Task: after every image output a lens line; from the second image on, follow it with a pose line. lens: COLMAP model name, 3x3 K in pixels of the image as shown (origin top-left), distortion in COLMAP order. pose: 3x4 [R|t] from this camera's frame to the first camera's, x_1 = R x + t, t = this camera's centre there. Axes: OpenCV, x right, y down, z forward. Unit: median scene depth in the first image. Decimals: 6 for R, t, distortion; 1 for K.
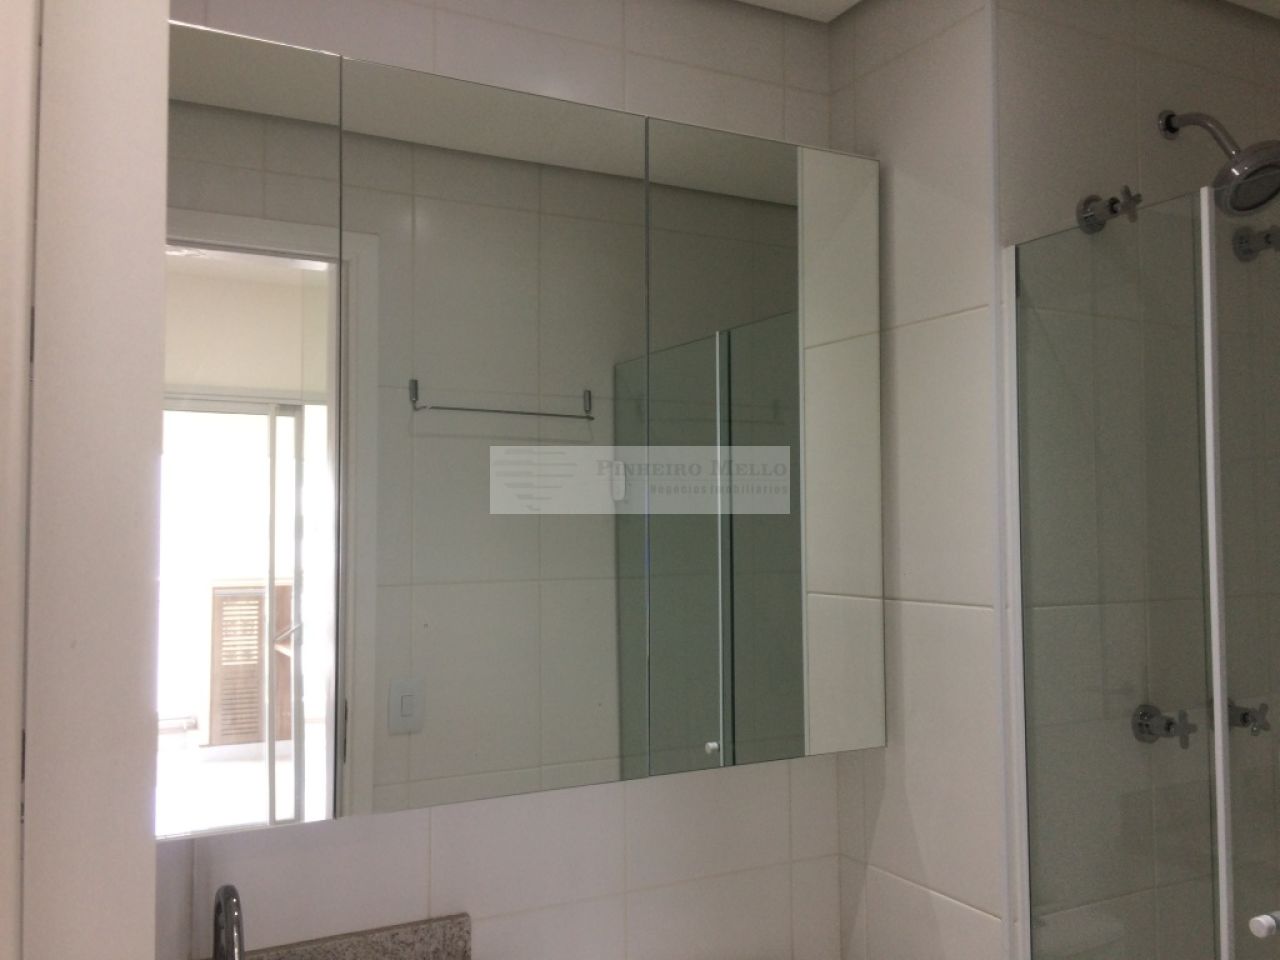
lens RADIAL K [[1114.9, 0, 641.8], [0, 1114.9, 478.3], [0, 0, 1]] dist [0.070903, -0.127434]
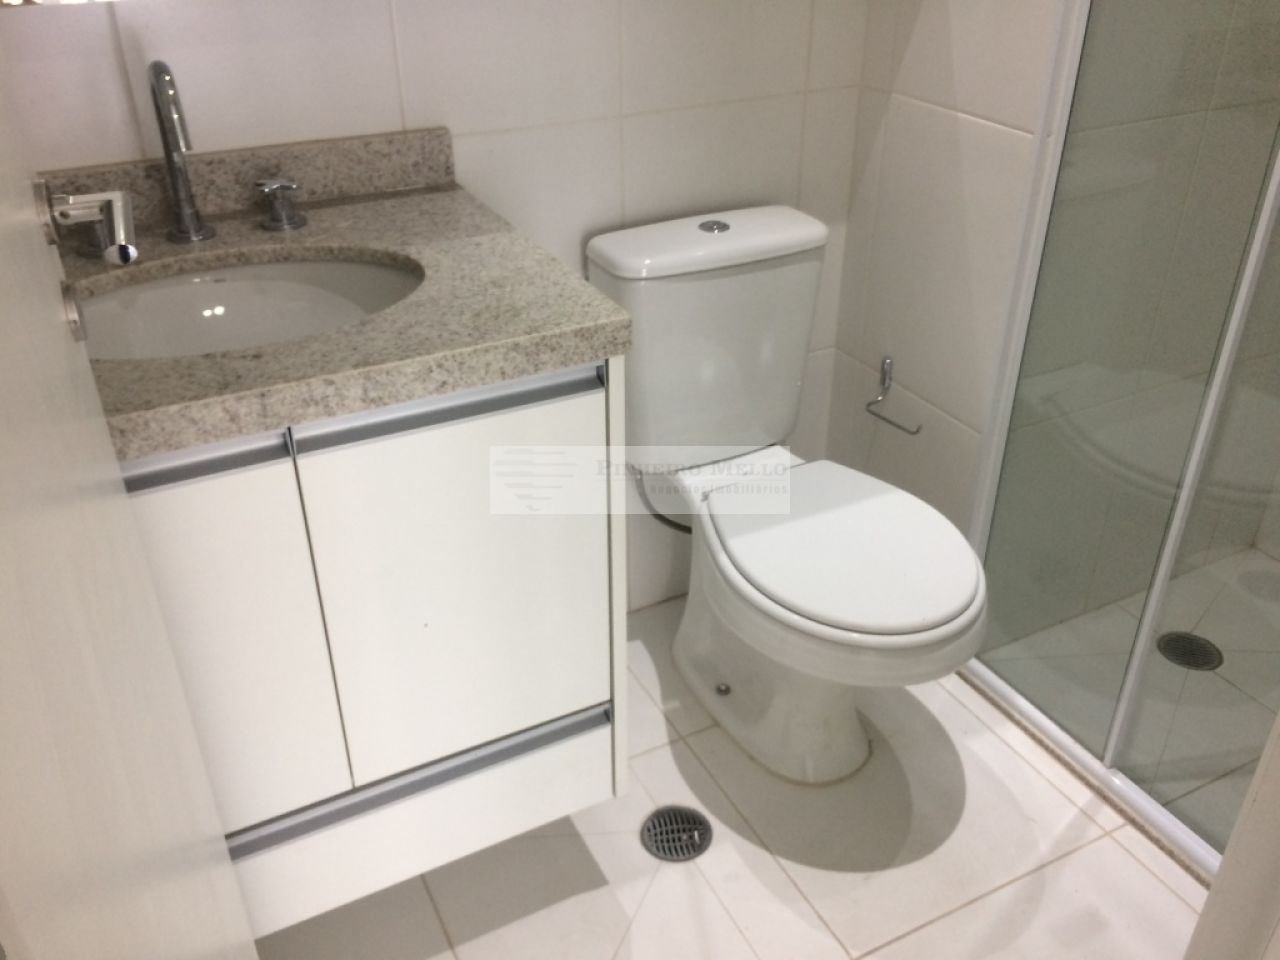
lens RADIAL K [[1114.9, 0, 641.8], [0, 1114.9, 478.3], [0, 0, 1]] dist [0.070903, -0.127434]
pose [[0.999582, 0.018148, -0.022511, 0.030402], [-0.002943, 0.838316, 0.545177, 0.130857], [0.028765, -0.544882, 0.838019, 0.083360]]
